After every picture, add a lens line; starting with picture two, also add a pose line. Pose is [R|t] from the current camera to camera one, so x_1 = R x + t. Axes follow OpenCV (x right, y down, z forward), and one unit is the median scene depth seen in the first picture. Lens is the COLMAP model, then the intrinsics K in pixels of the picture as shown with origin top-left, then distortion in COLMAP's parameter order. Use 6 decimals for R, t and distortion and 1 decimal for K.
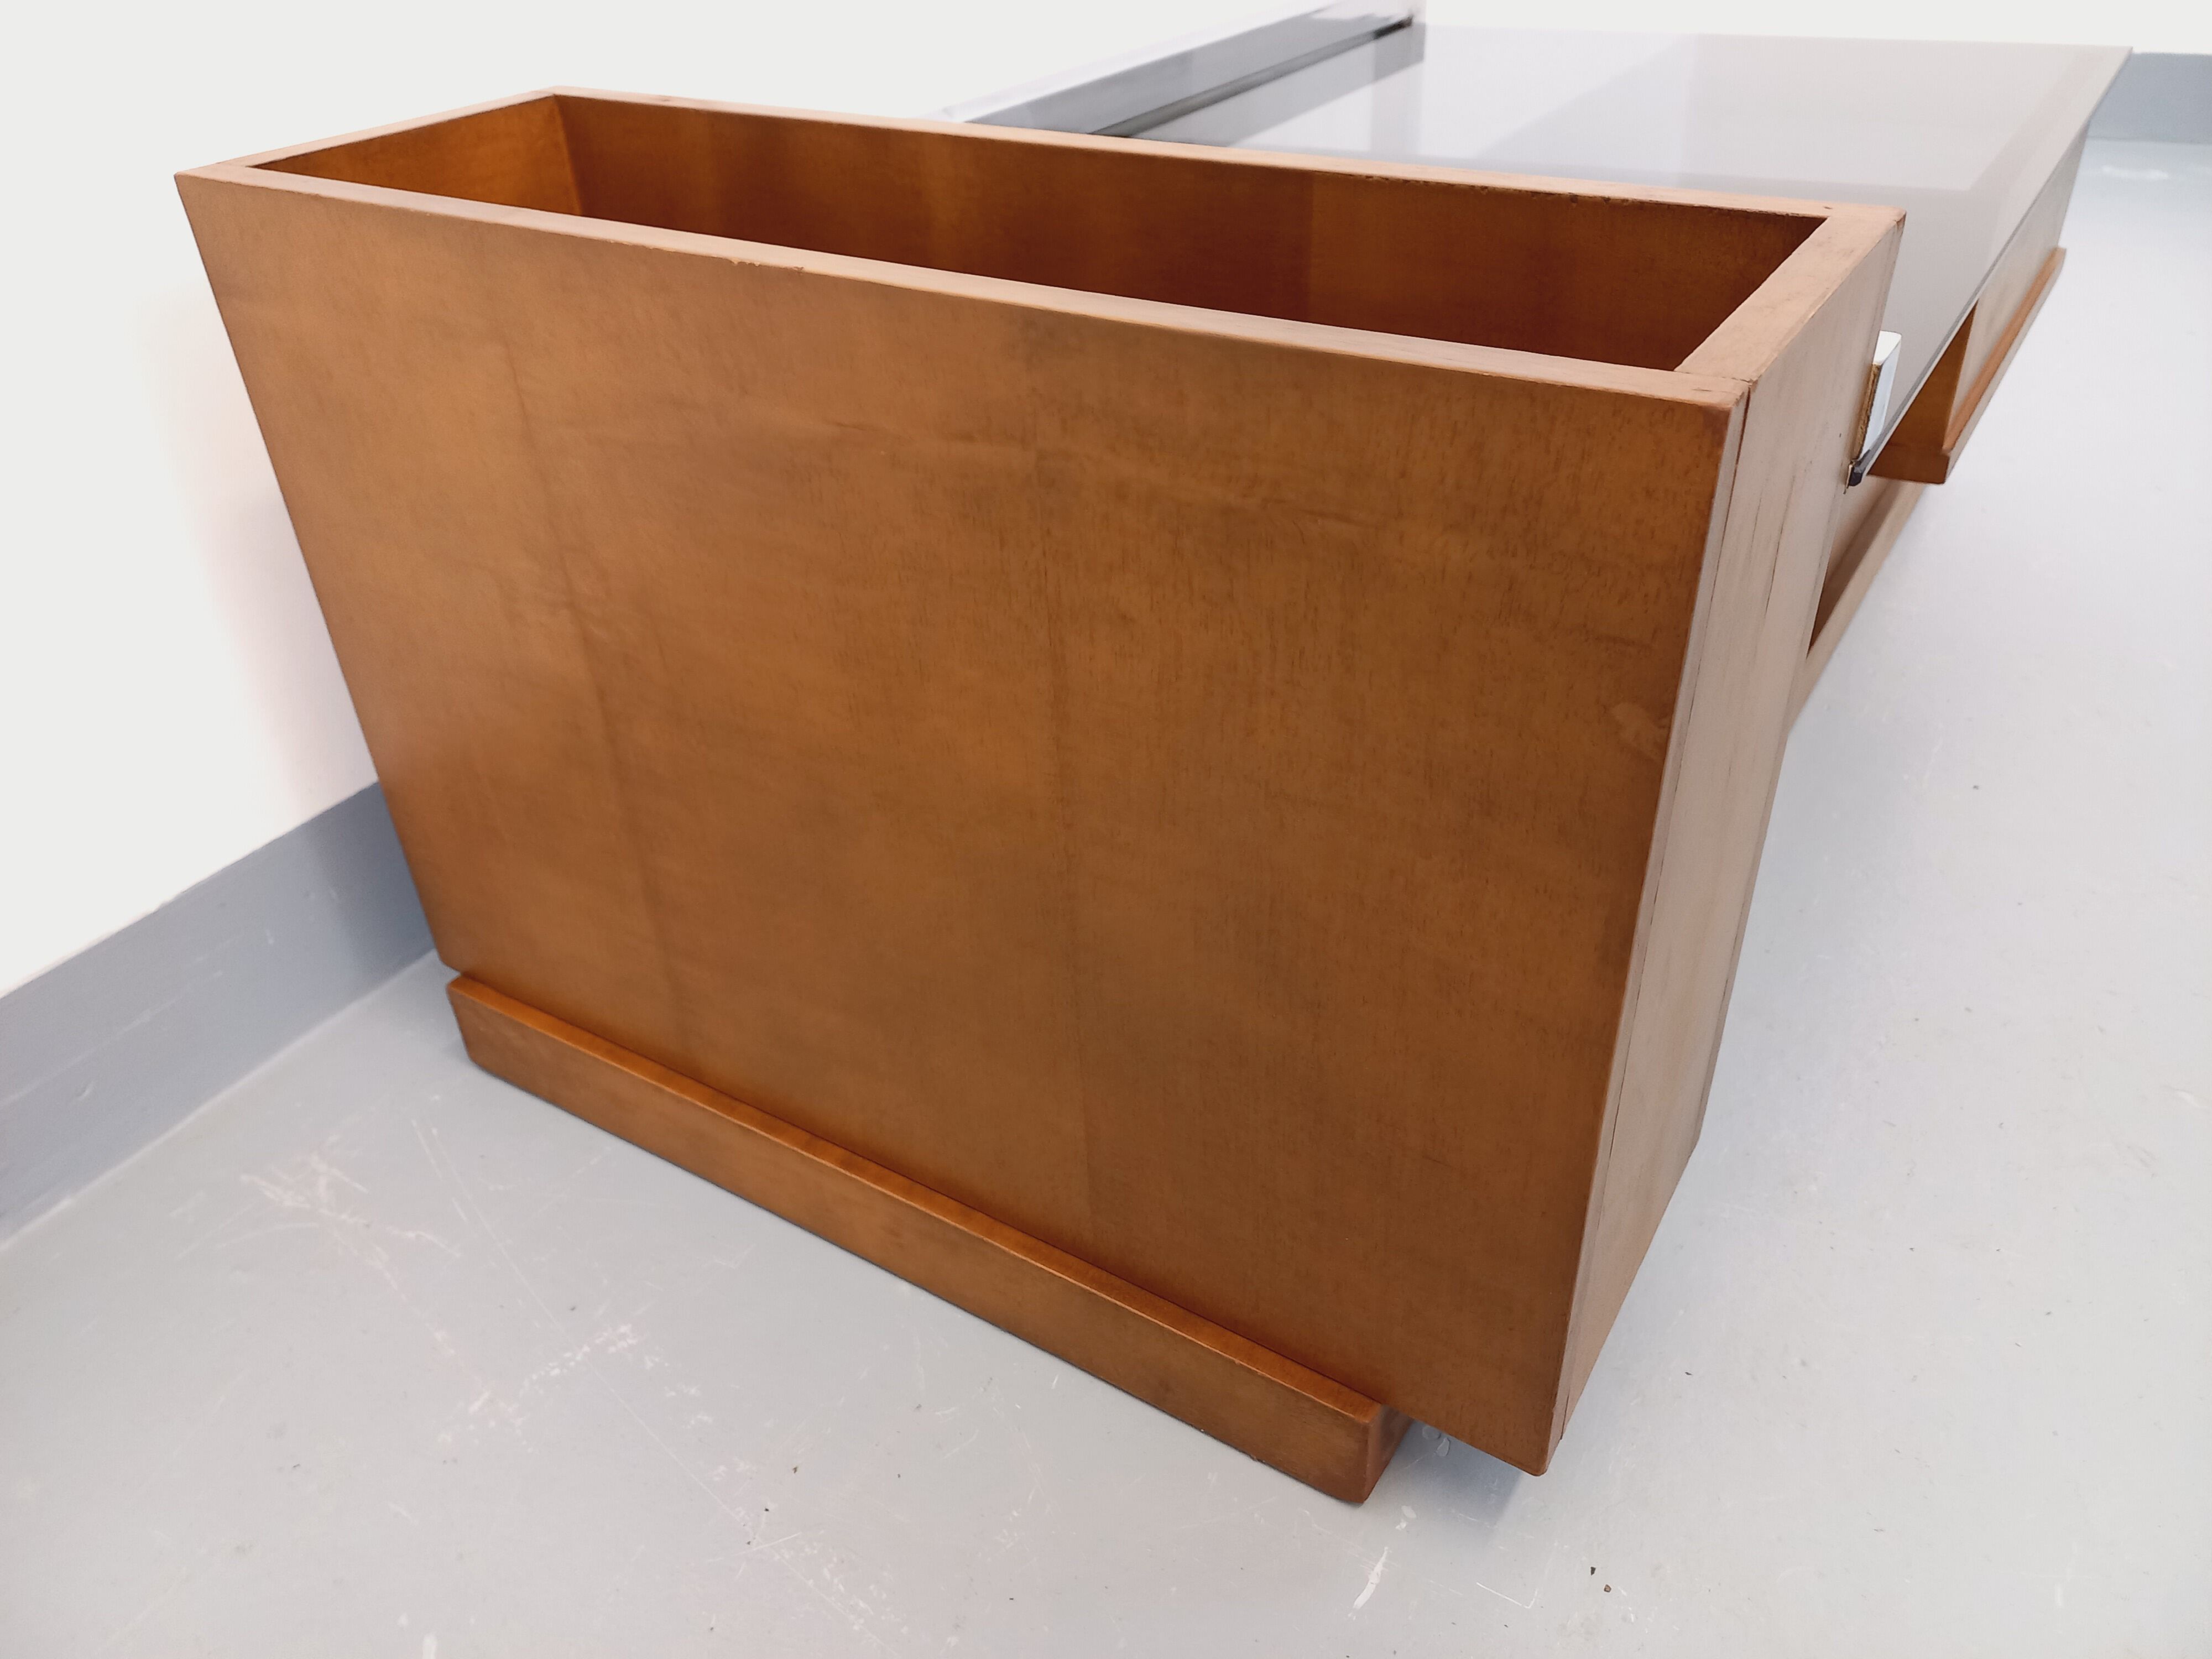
lens RADIAL K [[1613.6, 0, 1117.2], [0, 1613.6, 817.8], [0, 0, 1]] dist [0.059960, -0.040730]
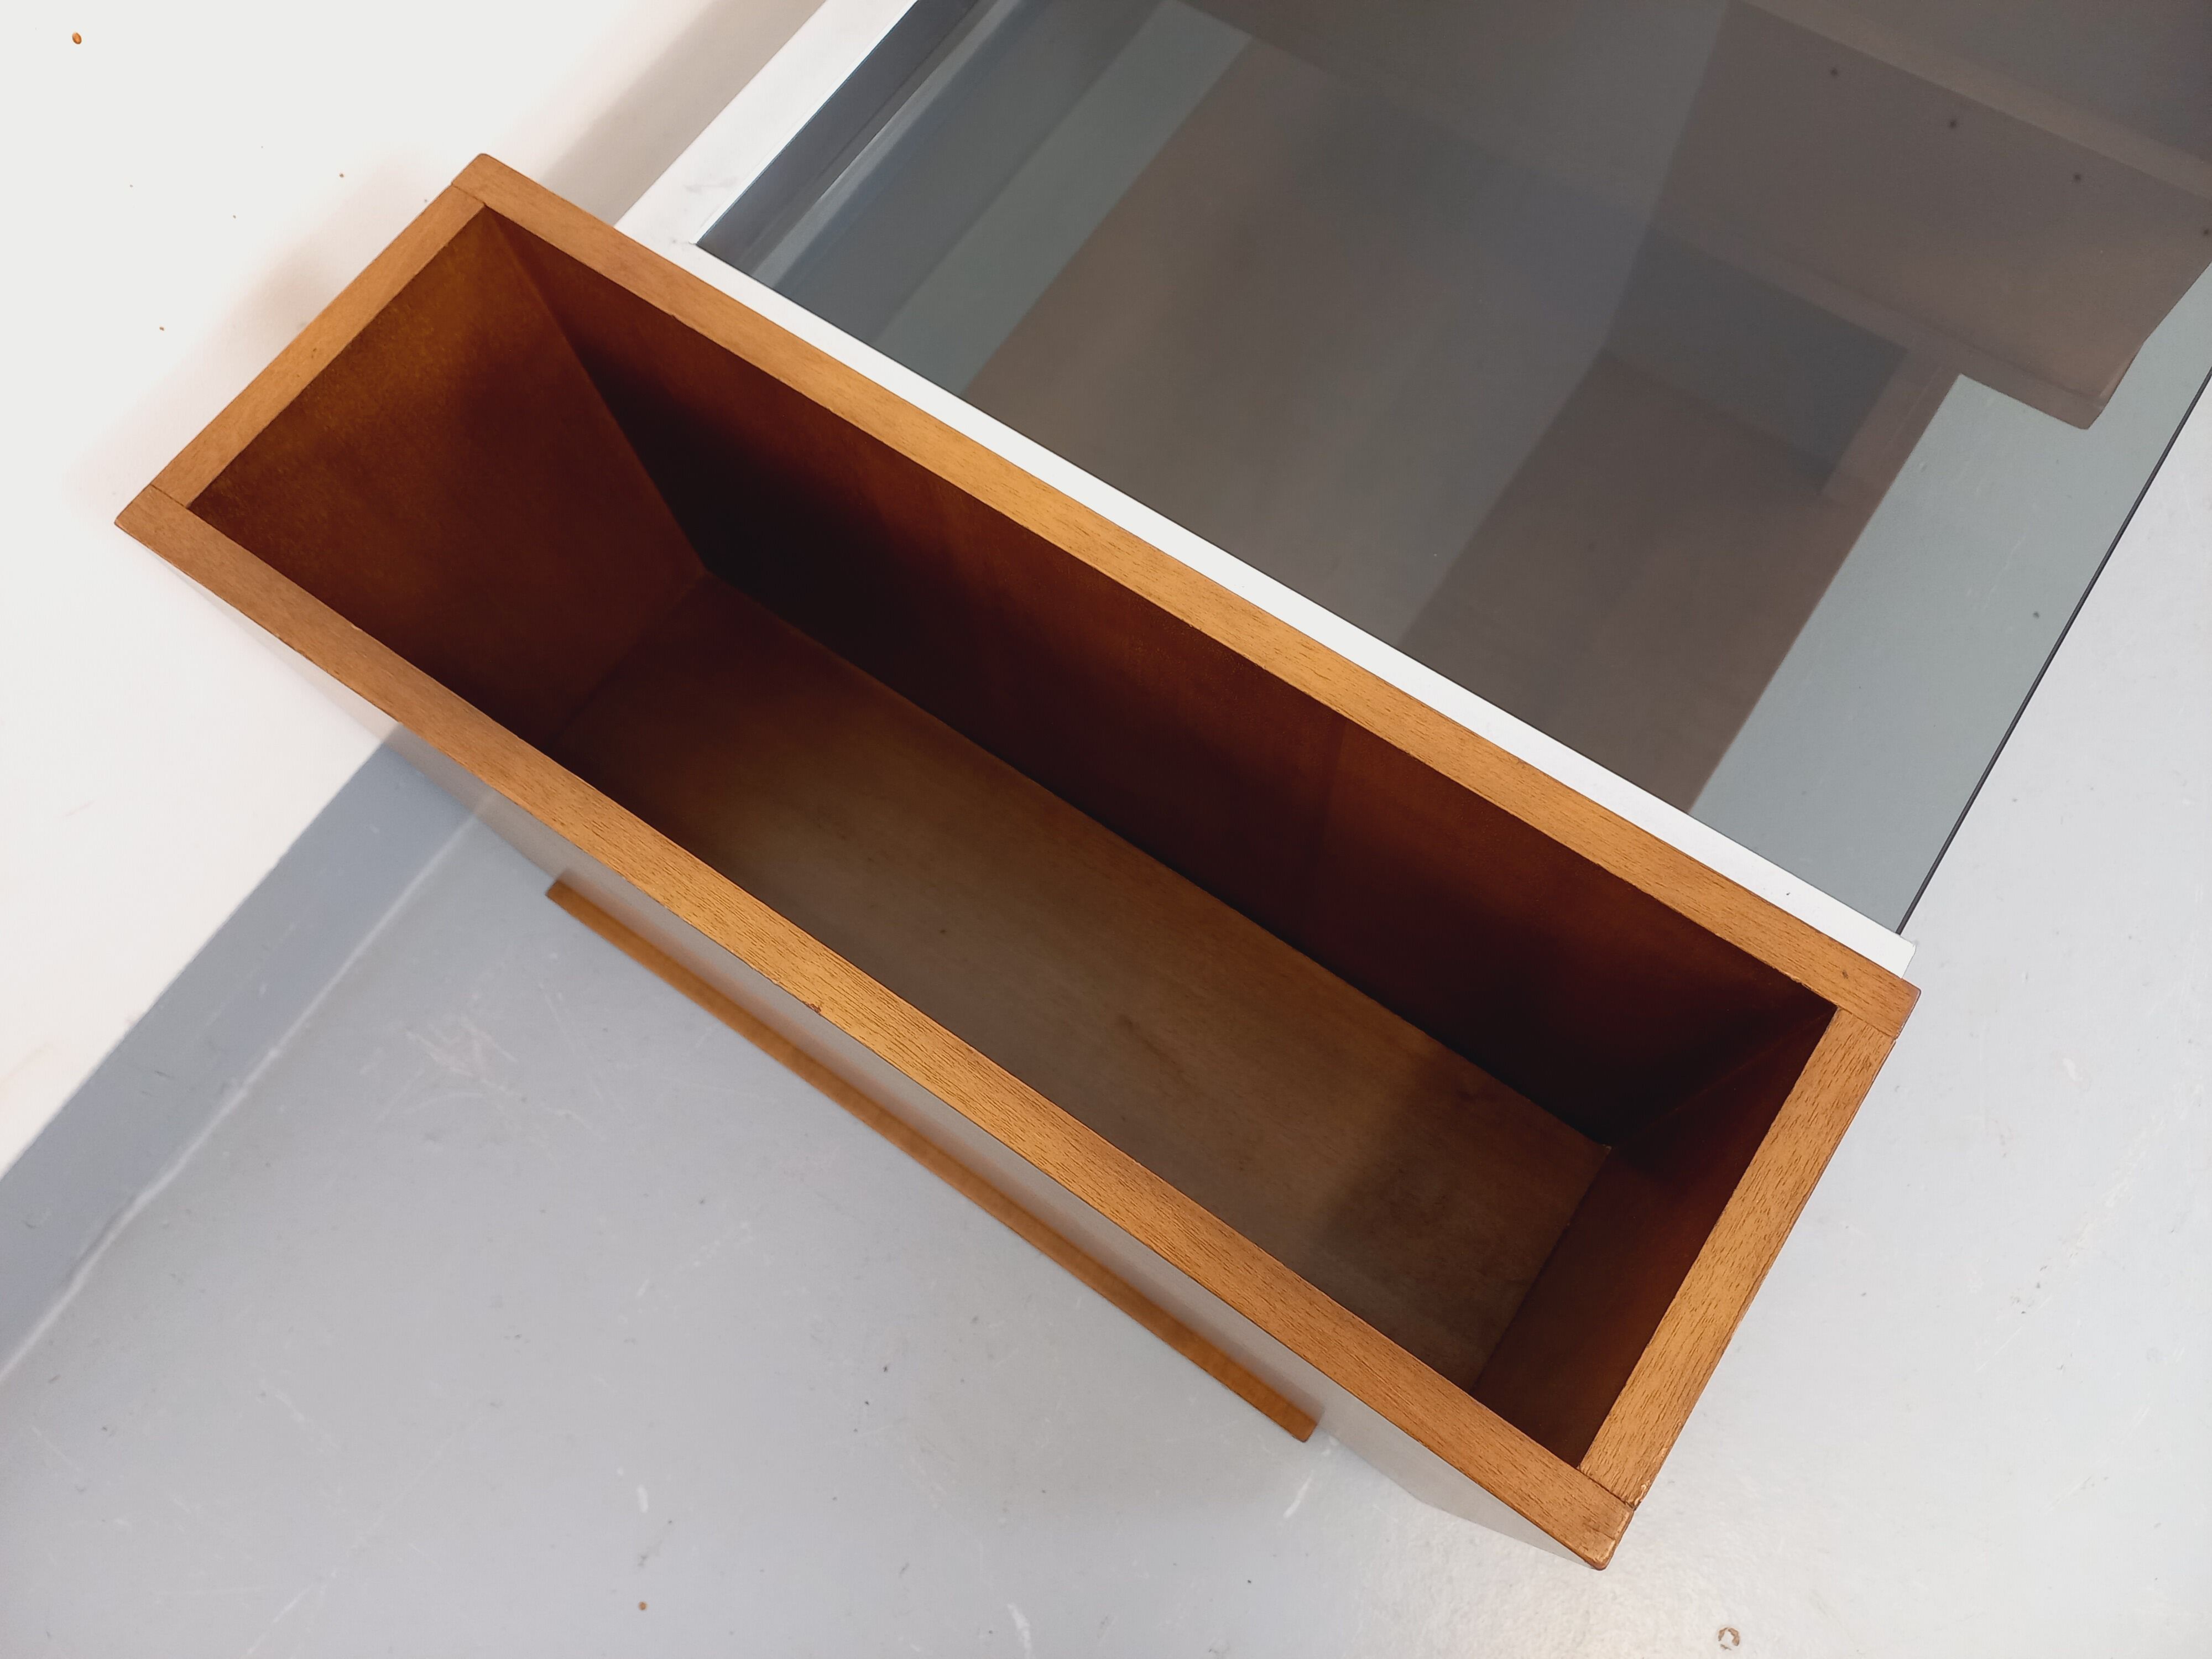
lens RADIAL K [[1613.6, 0, 1132.4], [0, 1613.6, 785.5], [0, 0, 1]] dist [0.059960, -0.040730]
pose [[0.999000, 0.039934, -0.020115, 0.015524], [-0.021123, 0.817980, 0.574859, -0.795191], [0.039409, -0.573859, 0.818005, 0.187092]]
